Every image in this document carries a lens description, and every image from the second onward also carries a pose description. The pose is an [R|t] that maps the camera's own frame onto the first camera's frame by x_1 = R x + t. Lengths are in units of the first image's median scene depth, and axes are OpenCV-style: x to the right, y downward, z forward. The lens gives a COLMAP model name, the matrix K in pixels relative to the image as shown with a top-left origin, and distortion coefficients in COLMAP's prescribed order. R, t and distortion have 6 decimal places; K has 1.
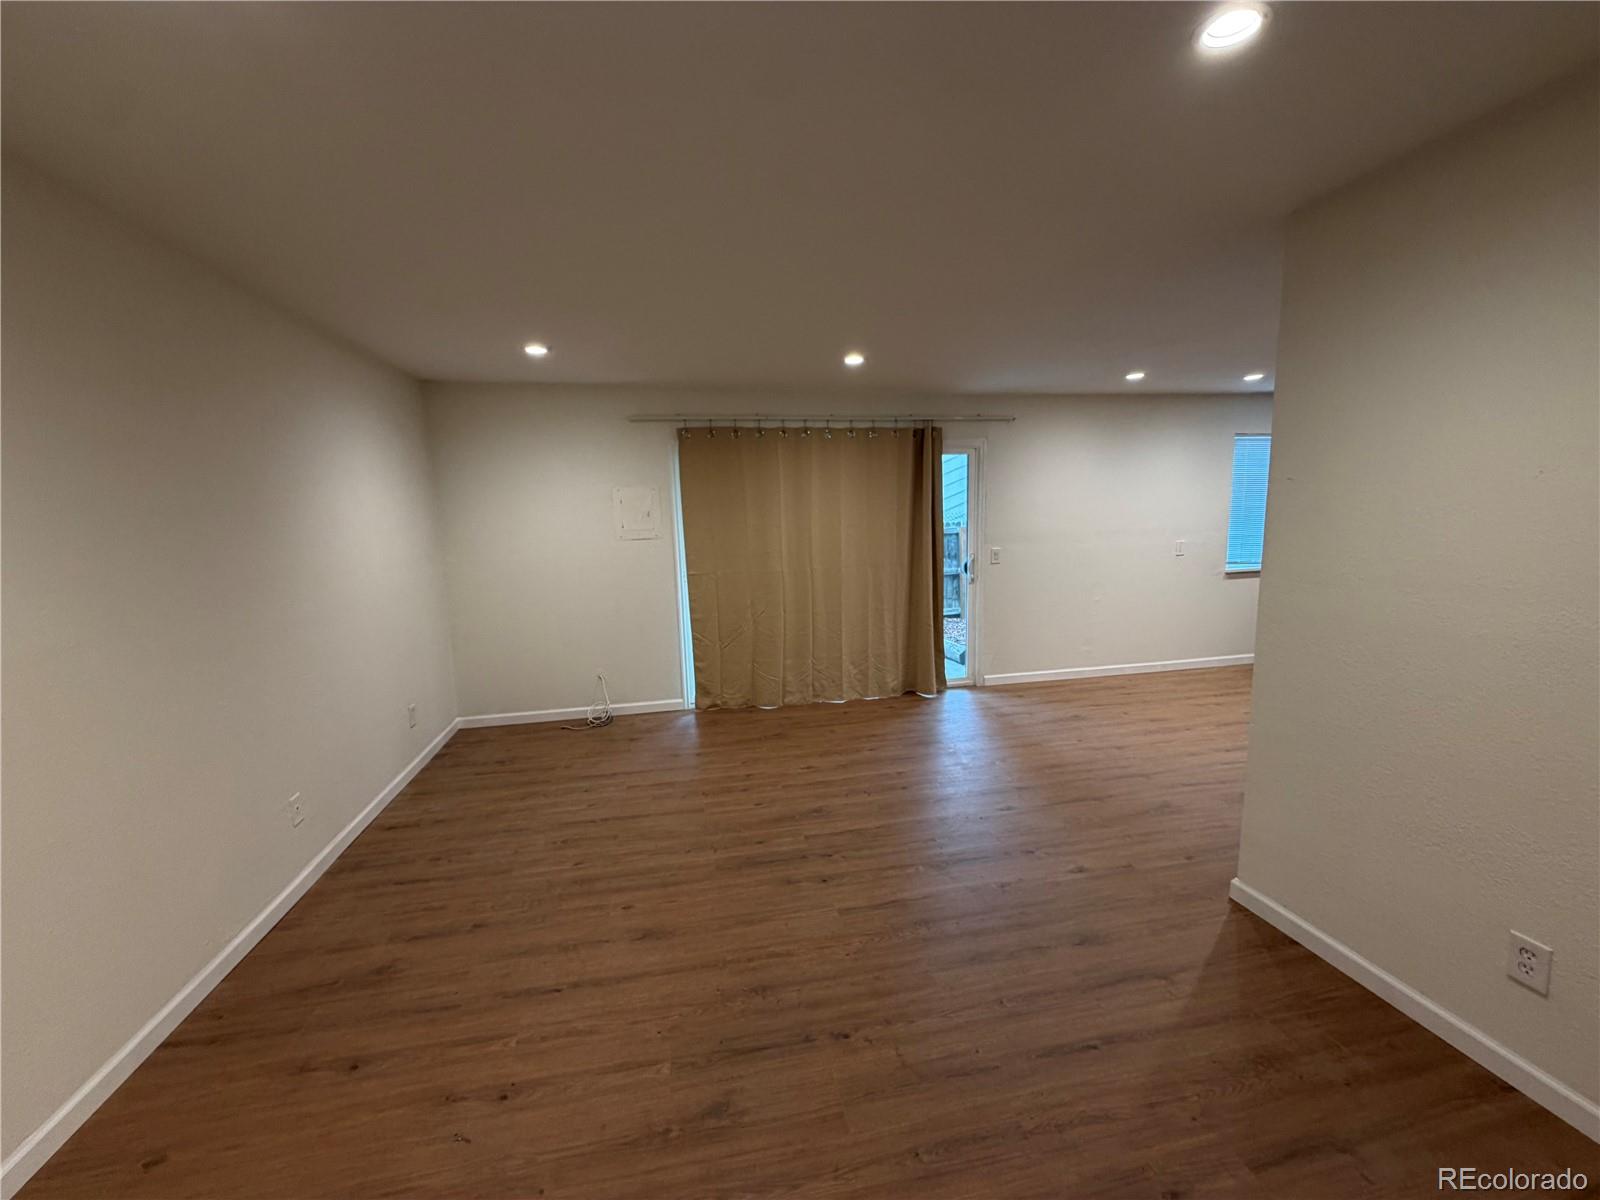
lens RADIAL K [[636.3, 0, 795.8], [0, 636.3, 601.7], [0, 0, 1]] dist [-0.000142, 0.000044]
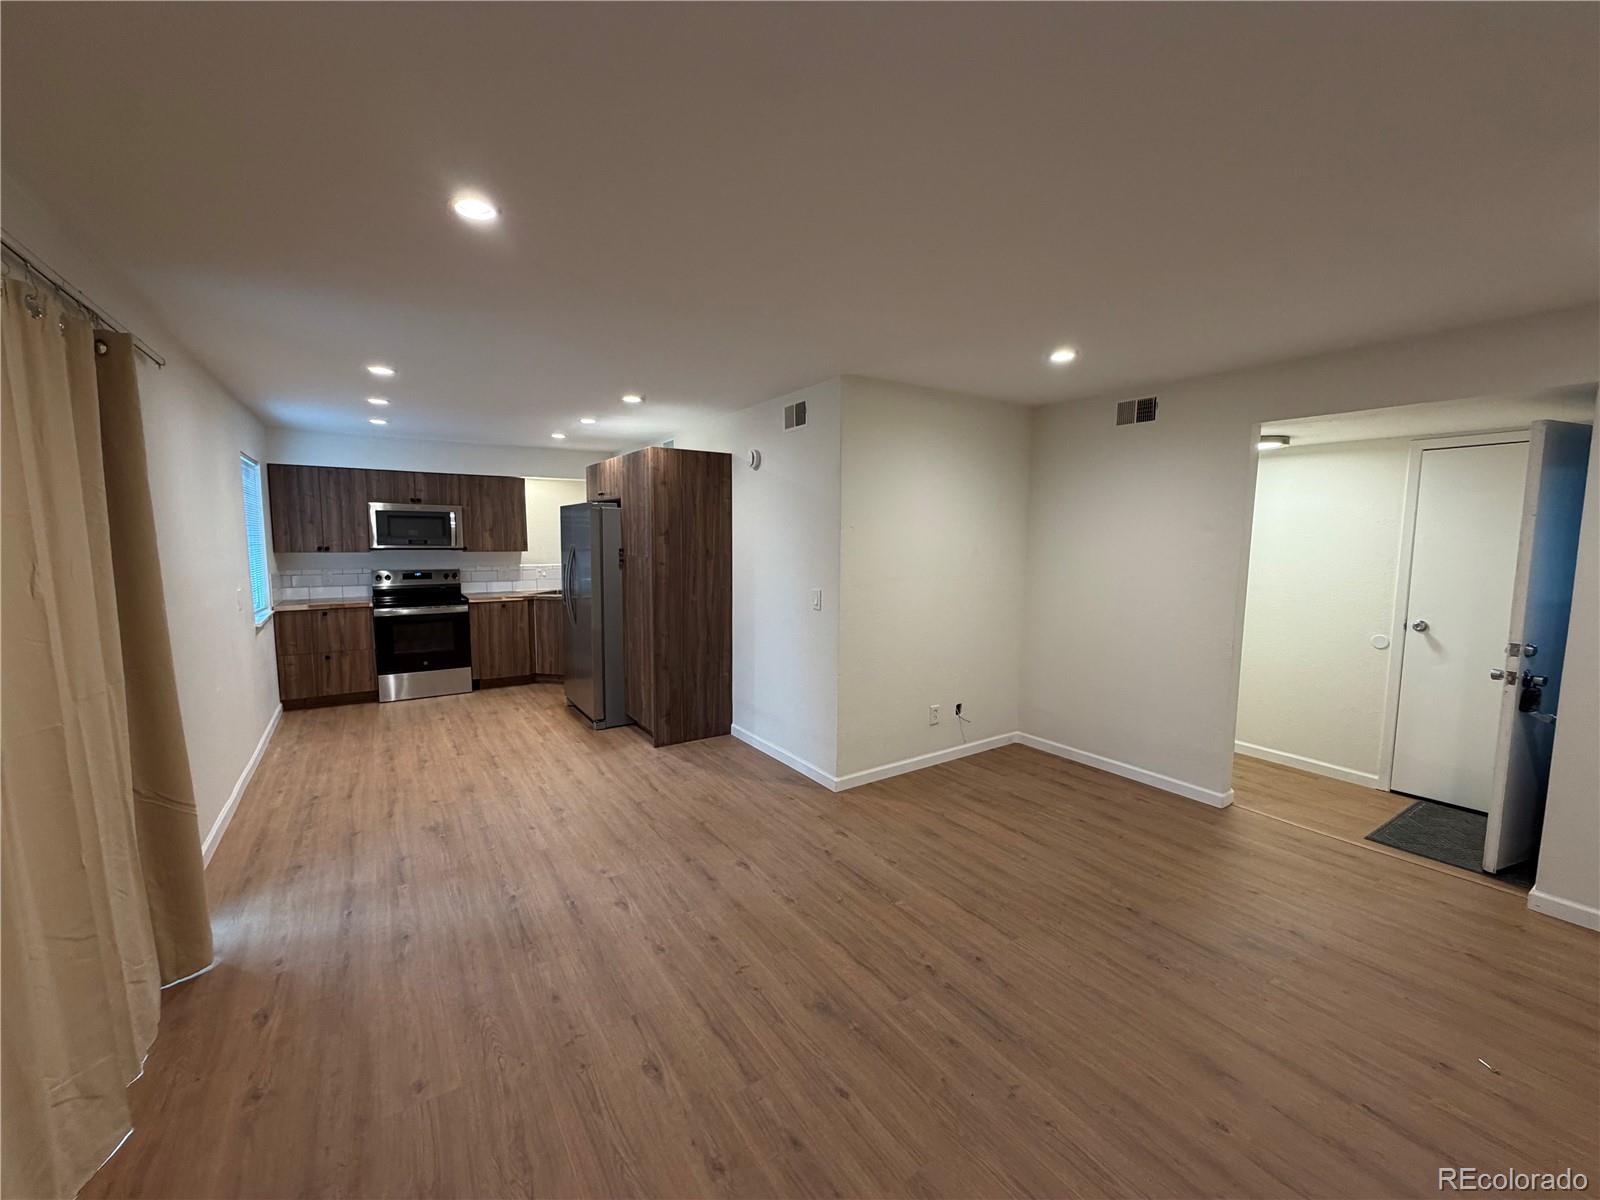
lens RADIAL K [[636.3, 0, 795.8], [0, 636.3, 601.7], [0, 0, 1]] dist [-0.000142, 0.000044]
pose [[-0.379581, -0.069241, 0.922564, -0.467278], [0.133330, 0.982691, 0.128611, -0.141656], [-0.915501, 0.171824, -0.363779, 1.079425]]
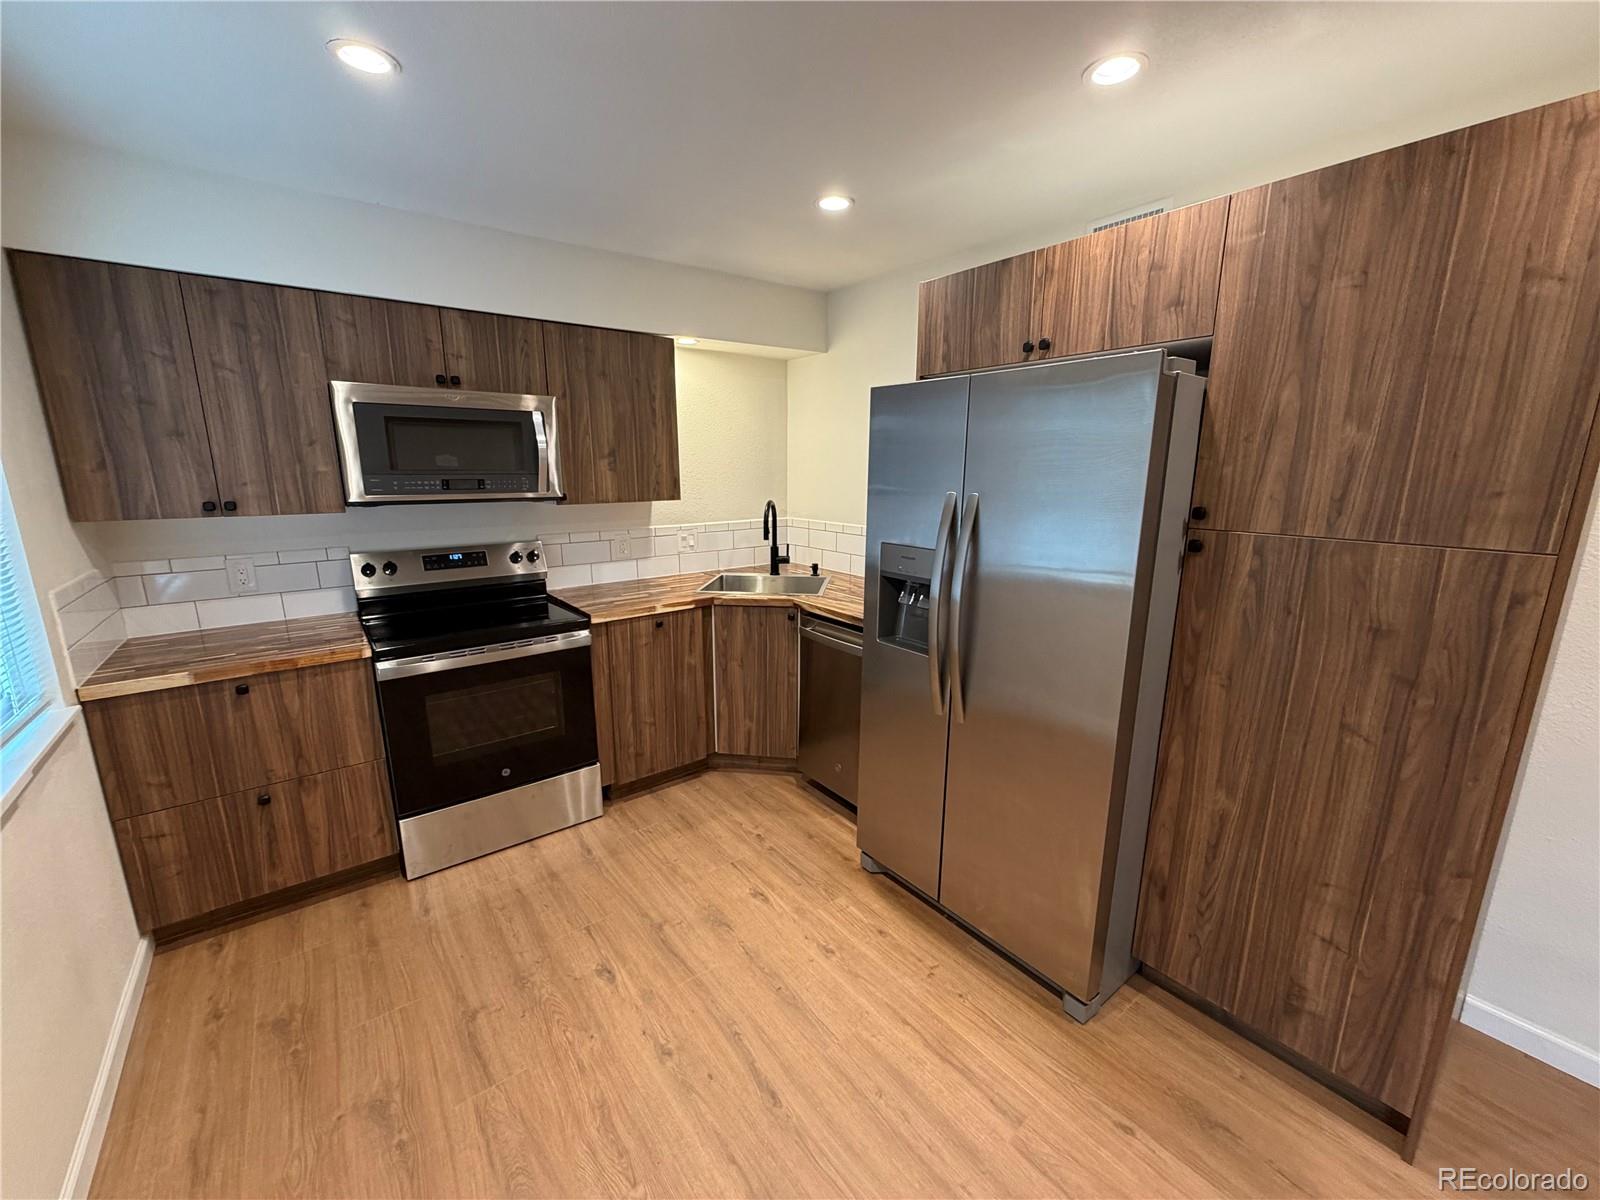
lens RADIAL K [[636.3, 0, 795.8], [0, 636.3, 601.7], [0, 0, 1]] dist [-0.000142, 0.000044]
pose [[-0.444522, -0.164043, 0.880619, 0.679917], [0.137281, 0.958999, 0.247941, -0.213383], [-0.885186, 0.231107, -0.403776, 1.343384]]
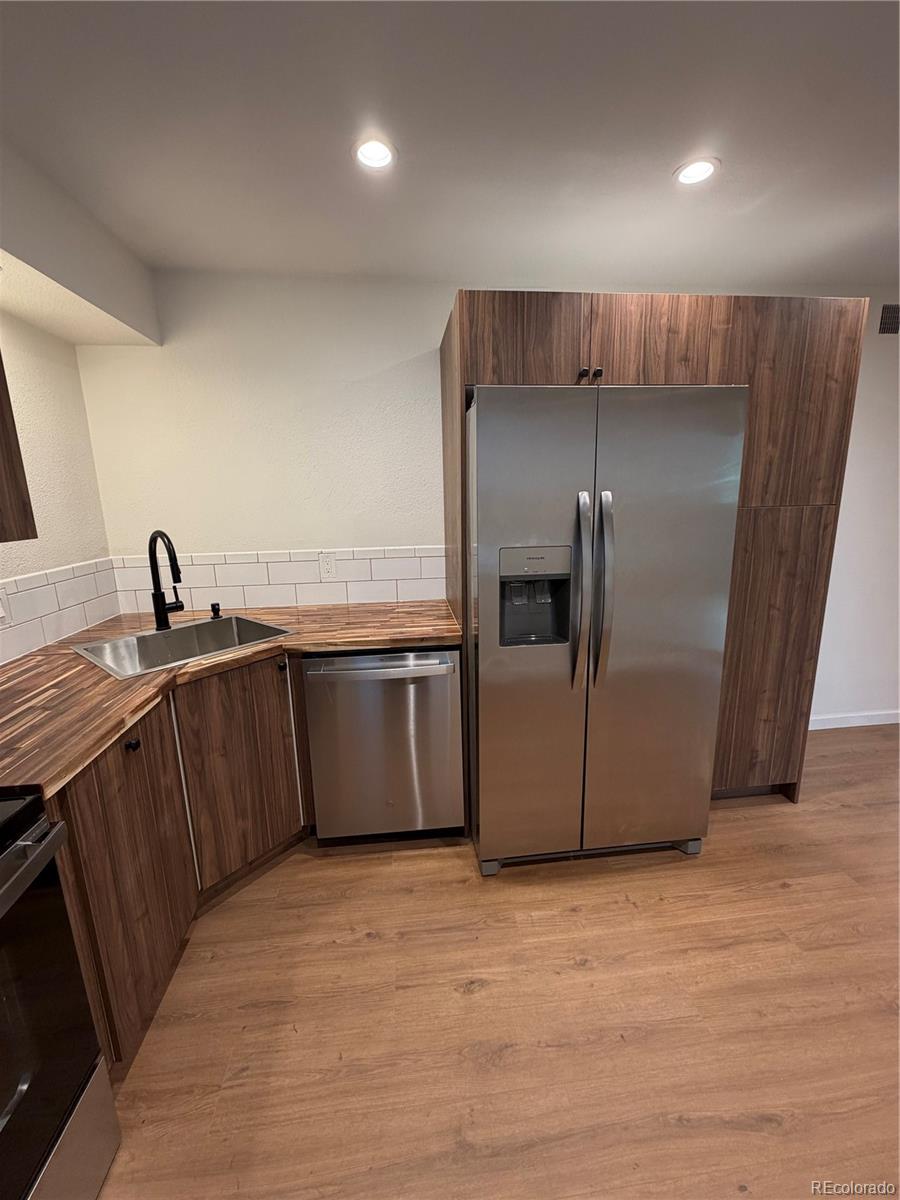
lens RADIAL K [[477.2, 0, 448.1], [0, 477.2, 596.4], [0, 0, 1]] dist [-0.000142, 0.000044]
pose [[-0.995092, 0.032313, 0.093529, 1.186432], [0.062194, 0.939389, 0.337165, -0.217111], [-0.076966, 0.341327, -0.936788, 1.450075]]
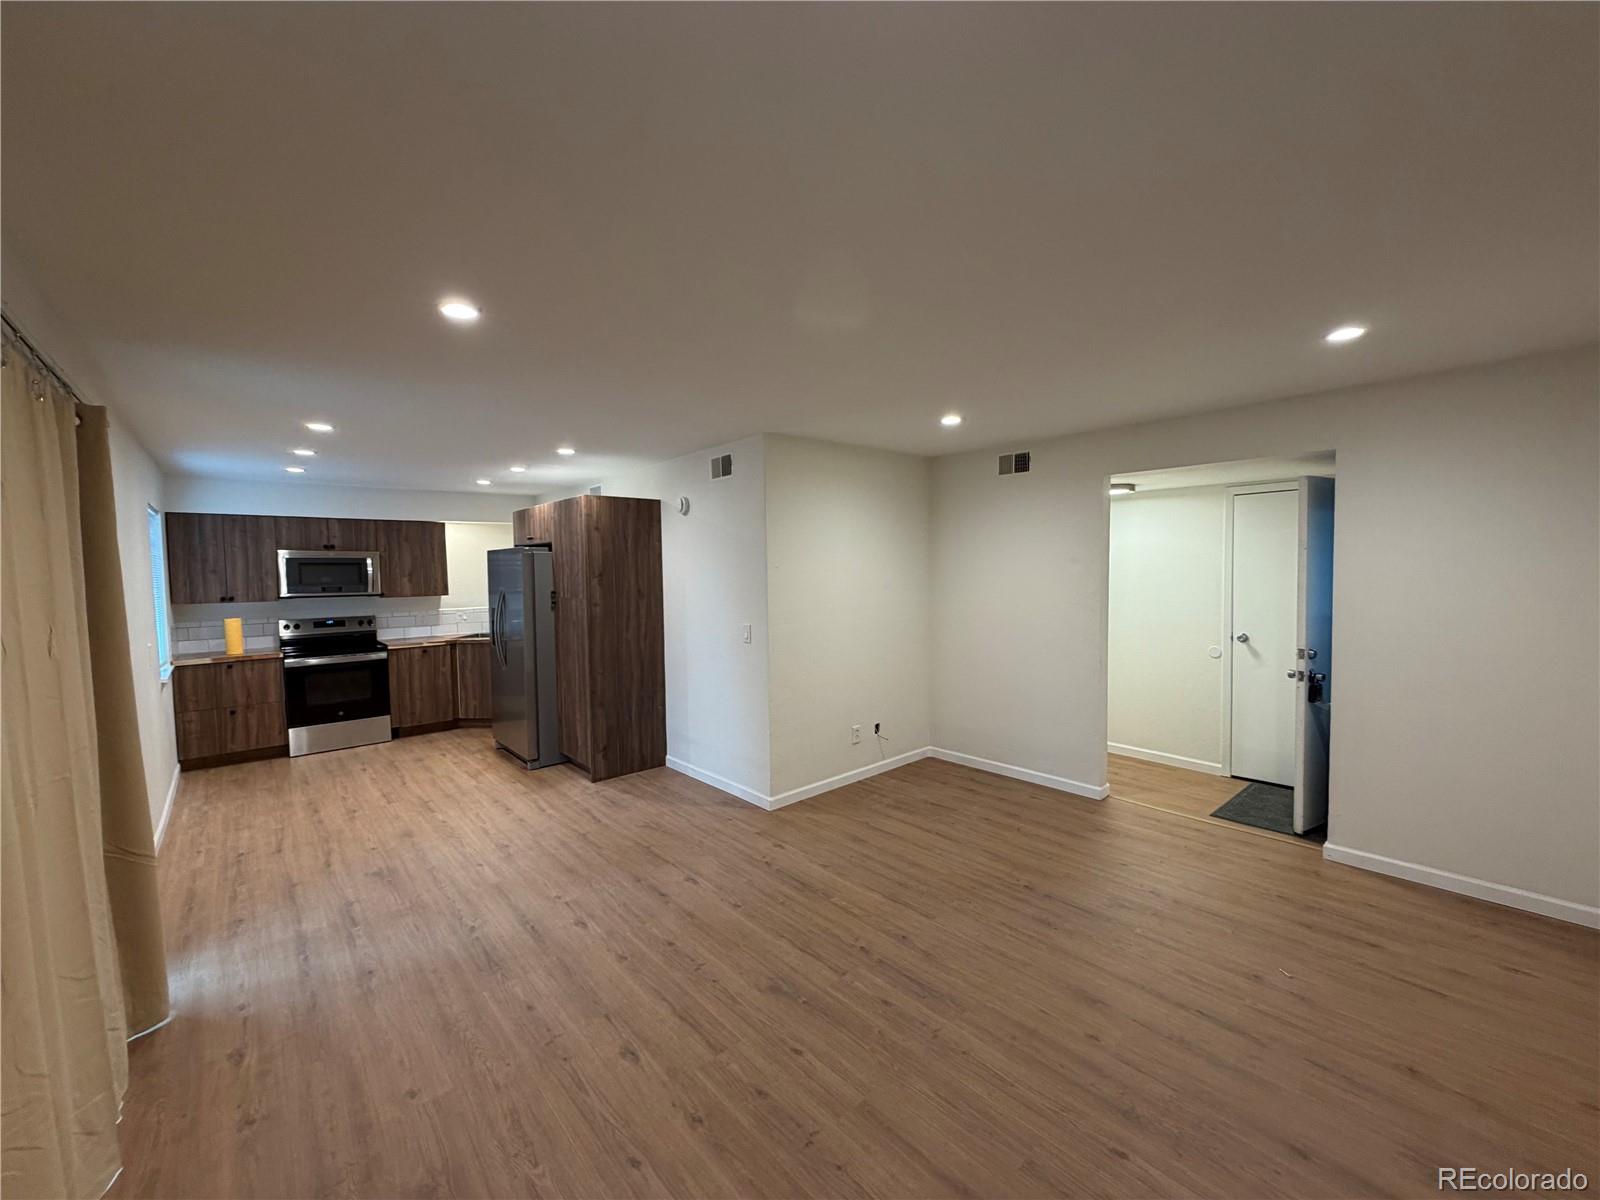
lens RADIAL K [[636.3, 0, 795.8], [0, 636.3, 601.7], [0, 0, 1]] dist [-0.000142, 0.000044]
pose [[-0.500005, -0.008377, 0.865982, -0.551564], [0.150419, 0.983914, 0.096367, -0.160014], [-0.852859, 0.178444, -0.490702, 1.144805]]
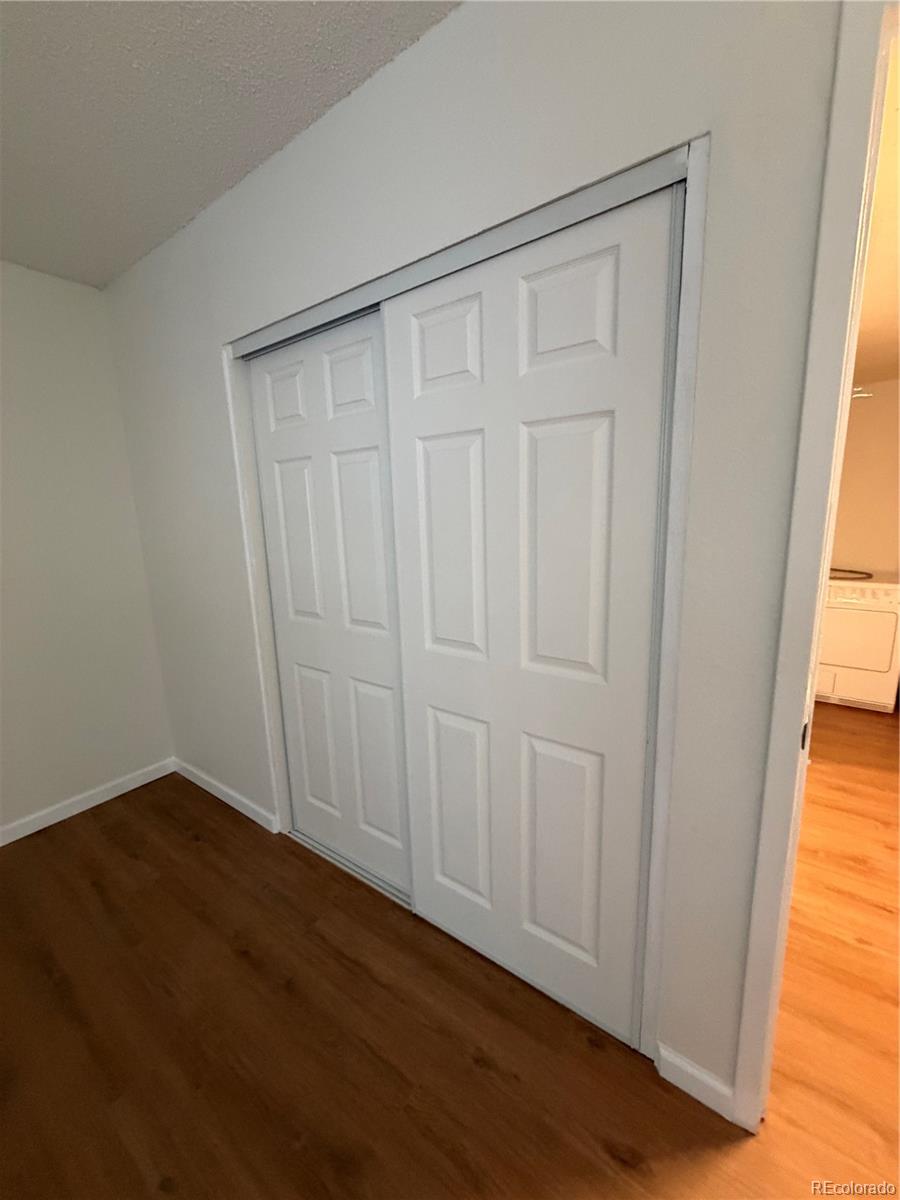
lens RADIAL K [[477.2, 0, 448.1], [0, 477.2, 596.4], [0, 0, 1]] dist [-0.000142, 0.000044]
pose [[0.675151, 0.139364, -0.724395, 1.301936], [-0.088712, 0.990205, 0.107820, -0.129360], [0.732326, -0.008532, 0.680901, 0.914071]]
